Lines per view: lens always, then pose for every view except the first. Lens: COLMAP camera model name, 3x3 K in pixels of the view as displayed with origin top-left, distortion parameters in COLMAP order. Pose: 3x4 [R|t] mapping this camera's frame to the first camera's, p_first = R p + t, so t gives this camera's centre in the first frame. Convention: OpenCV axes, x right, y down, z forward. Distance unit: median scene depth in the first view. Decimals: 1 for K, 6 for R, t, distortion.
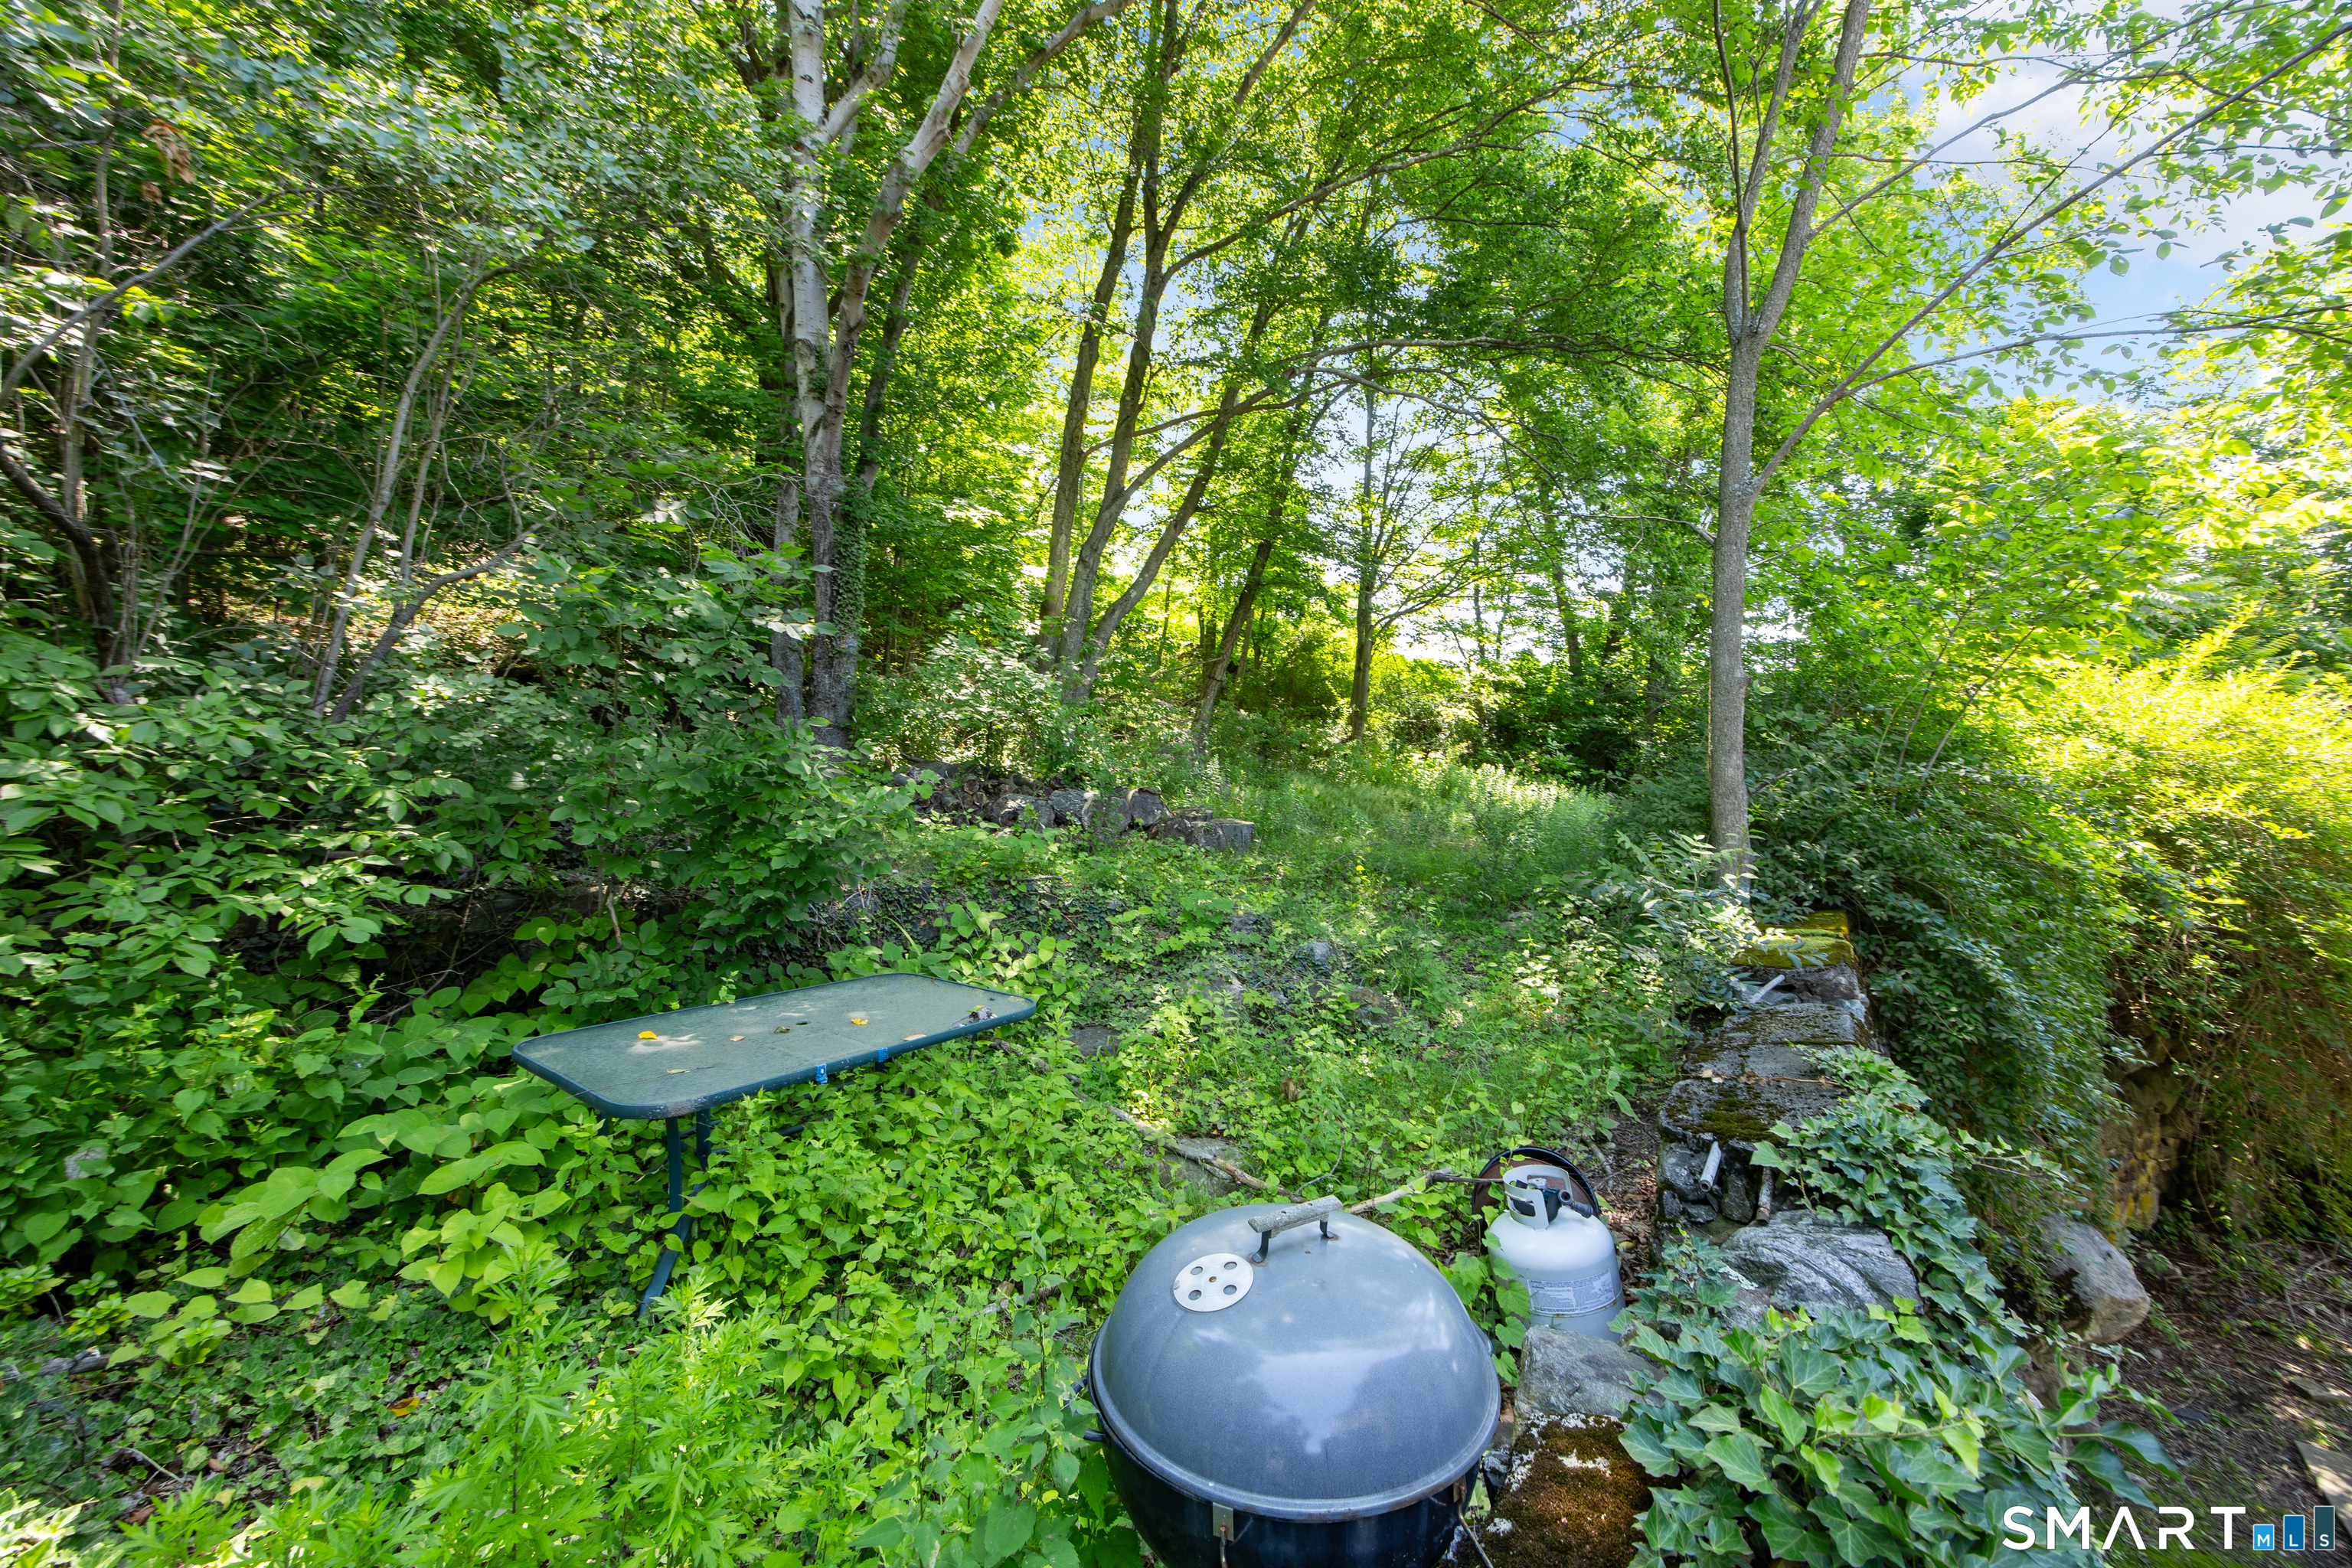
lens RADIAL K [[895.1, 0, 1168.7], [0, 895.1, 793.5], [0, 0, 1]] dist [-0.003951, 0.000391]
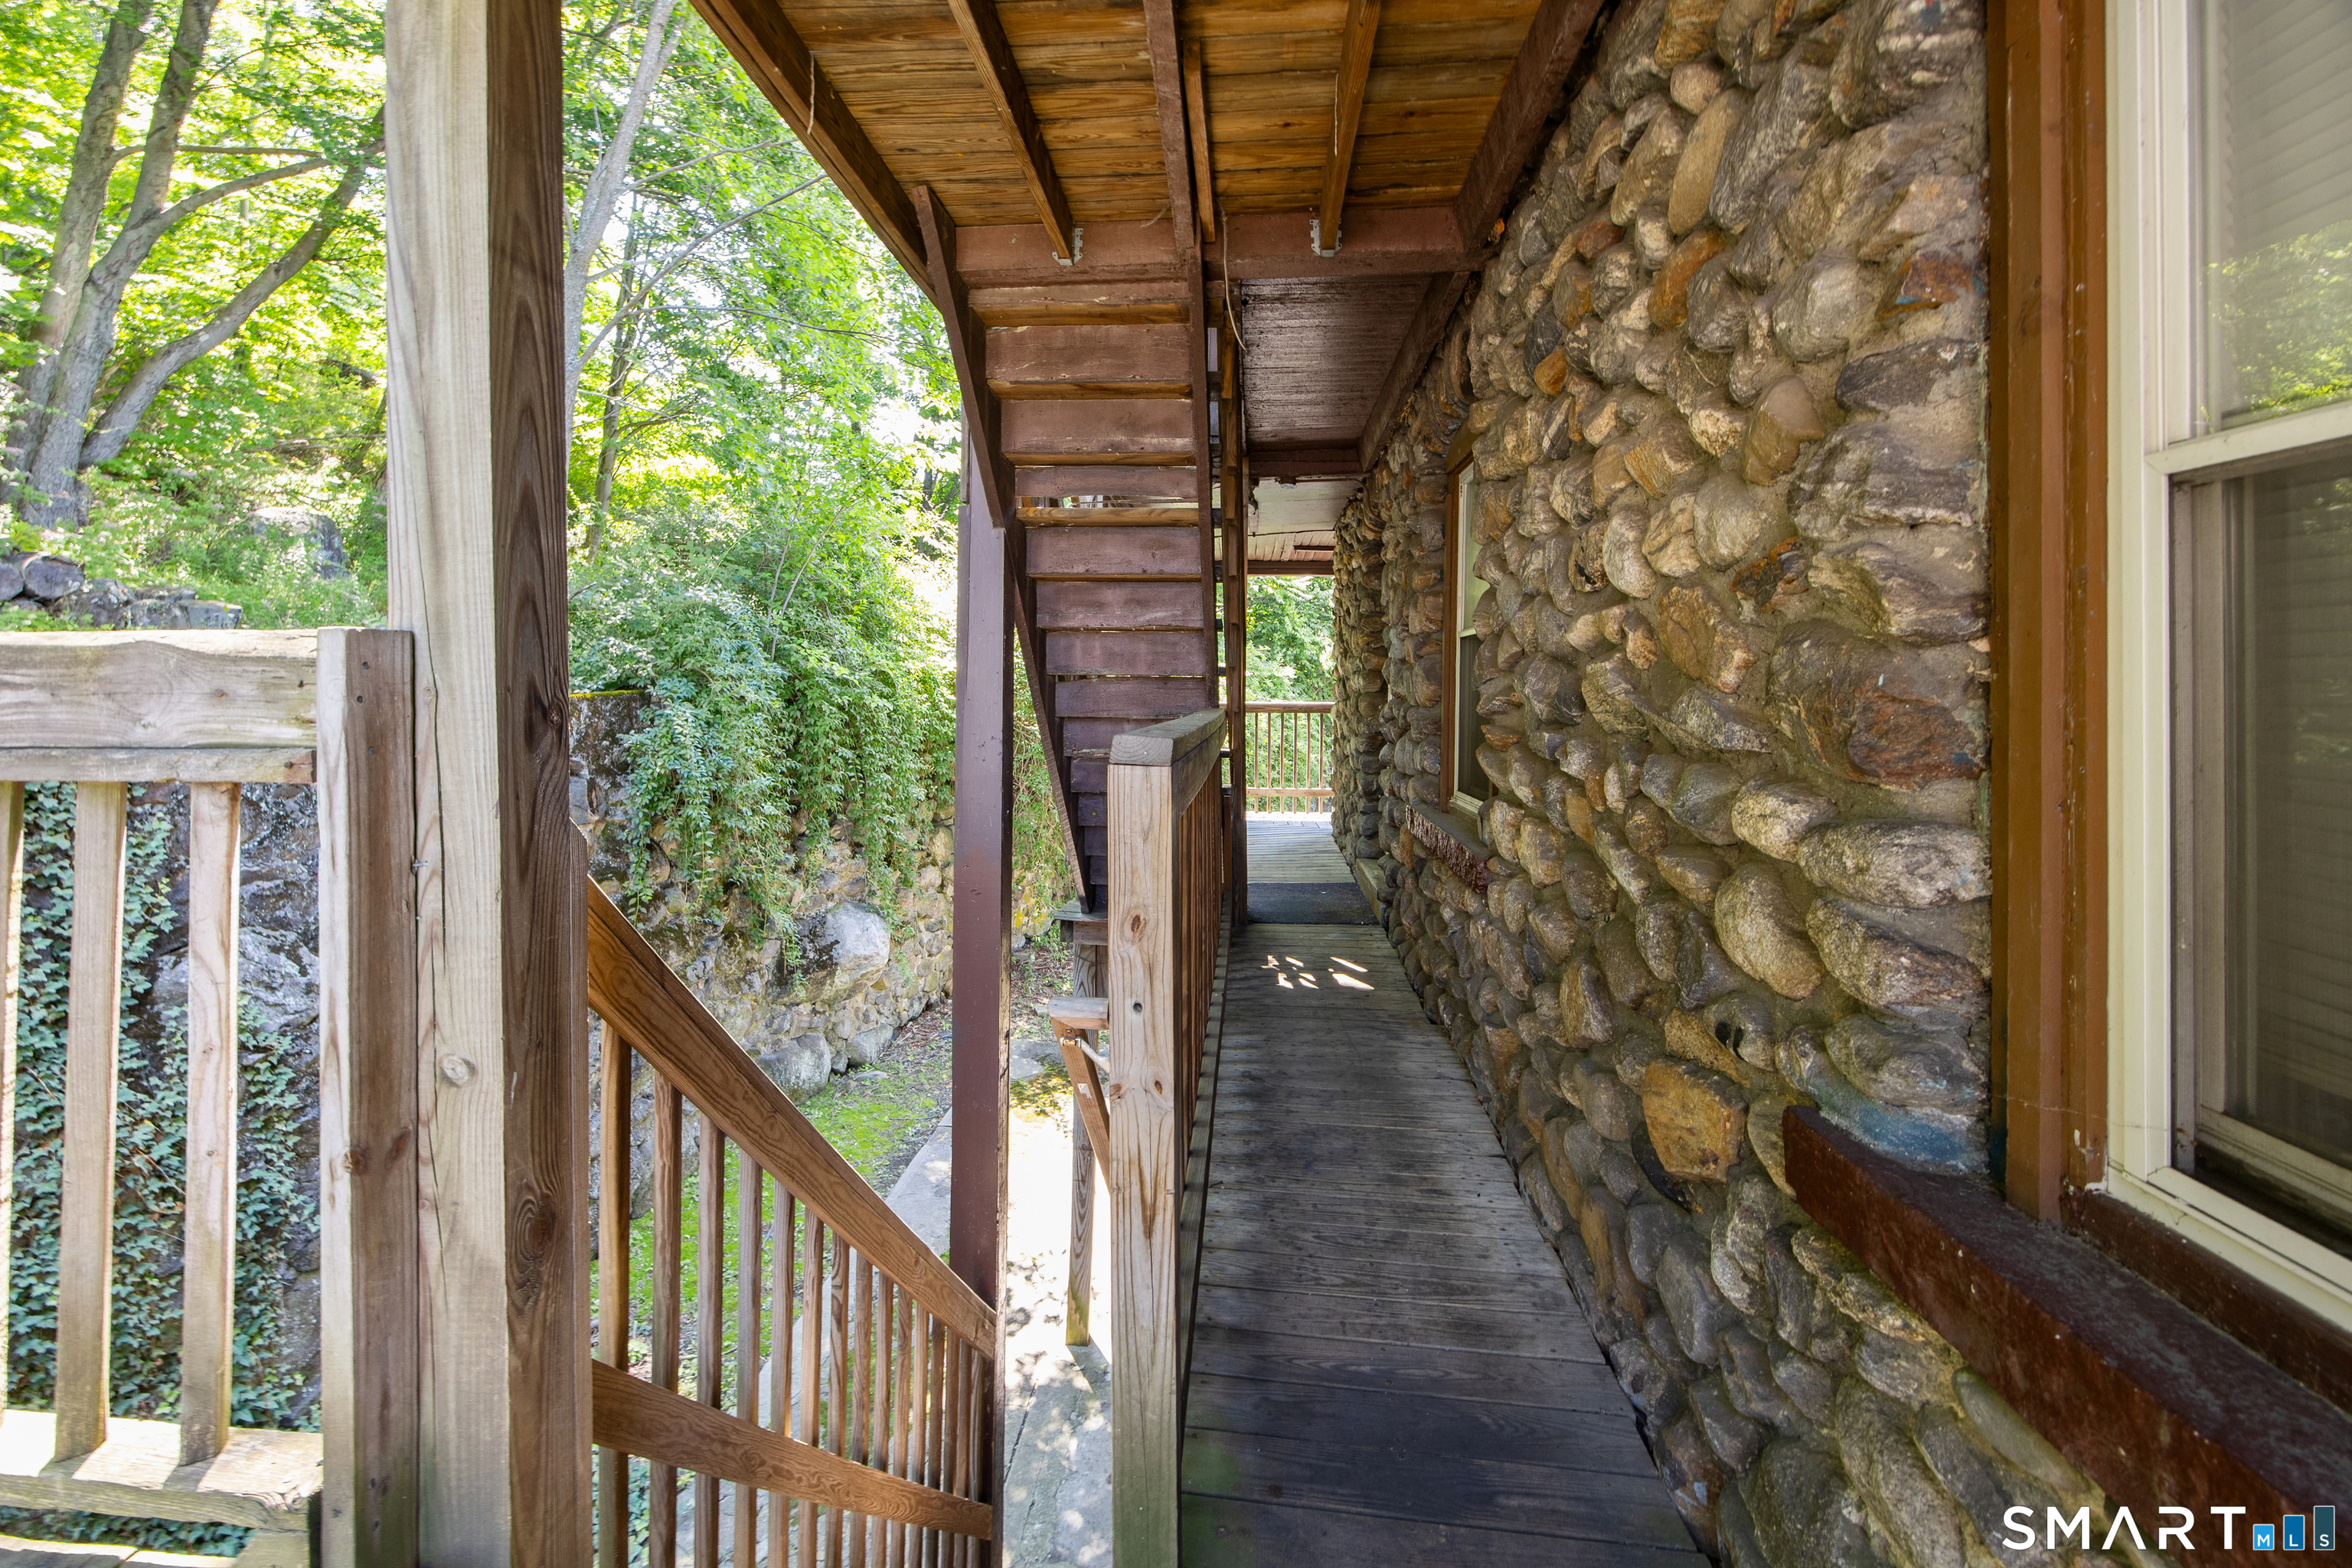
lens RADIAL K [[969.8, 0, 1135.9], [0, 969.8, 656.0], [0, 0, 1]] dist [0.006748, 0.000027]
pose [[0.845023, 0.049311, 0.532451, 1.015441], [-0.063941, 0.997913, 0.009060, 0.042421], [-0.530893, -0.041701, 0.846412, -1.130816]]
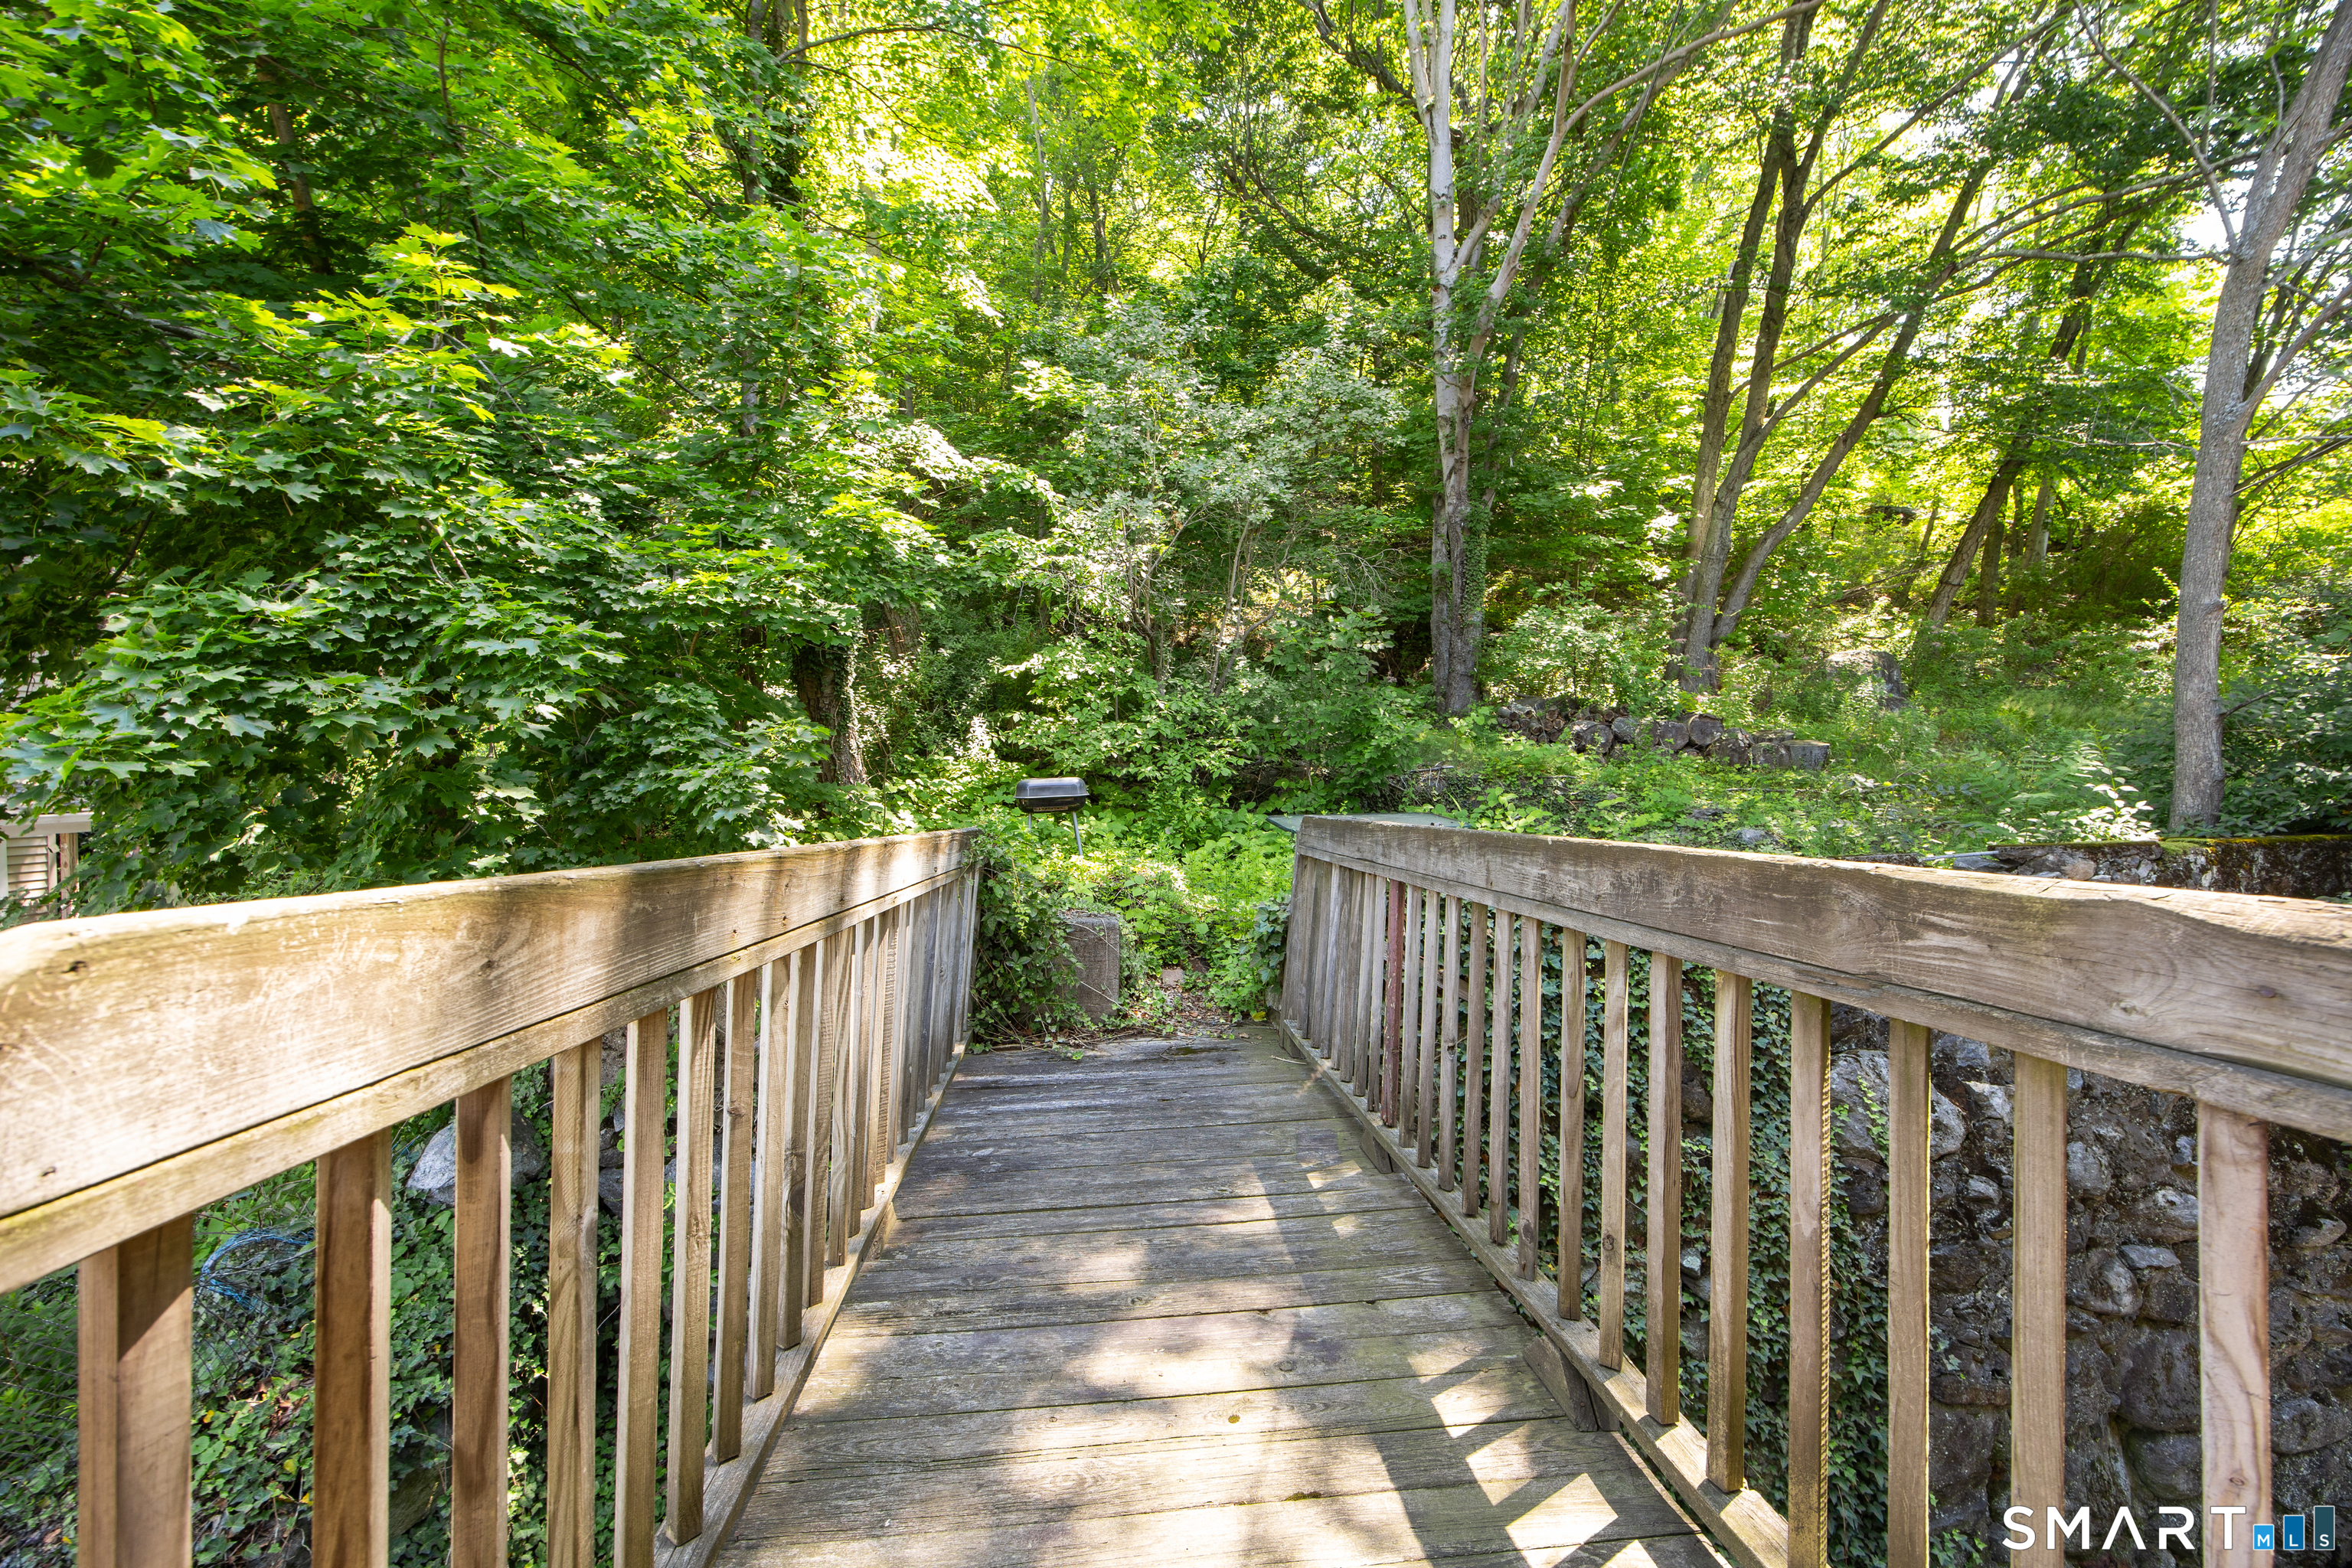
lens RADIAL K [[895.1, 0, 1176.9], [0, 895.1, 795.3], [0, 0, 1]] dist [-0.003951, 0.000391]
pose [[0.708709, 0.042227, -0.704236, 0.873636], [0.014242, 0.997147, 0.074123, 0.008165], [0.705357, -0.062562, 0.706086, -0.990437]]
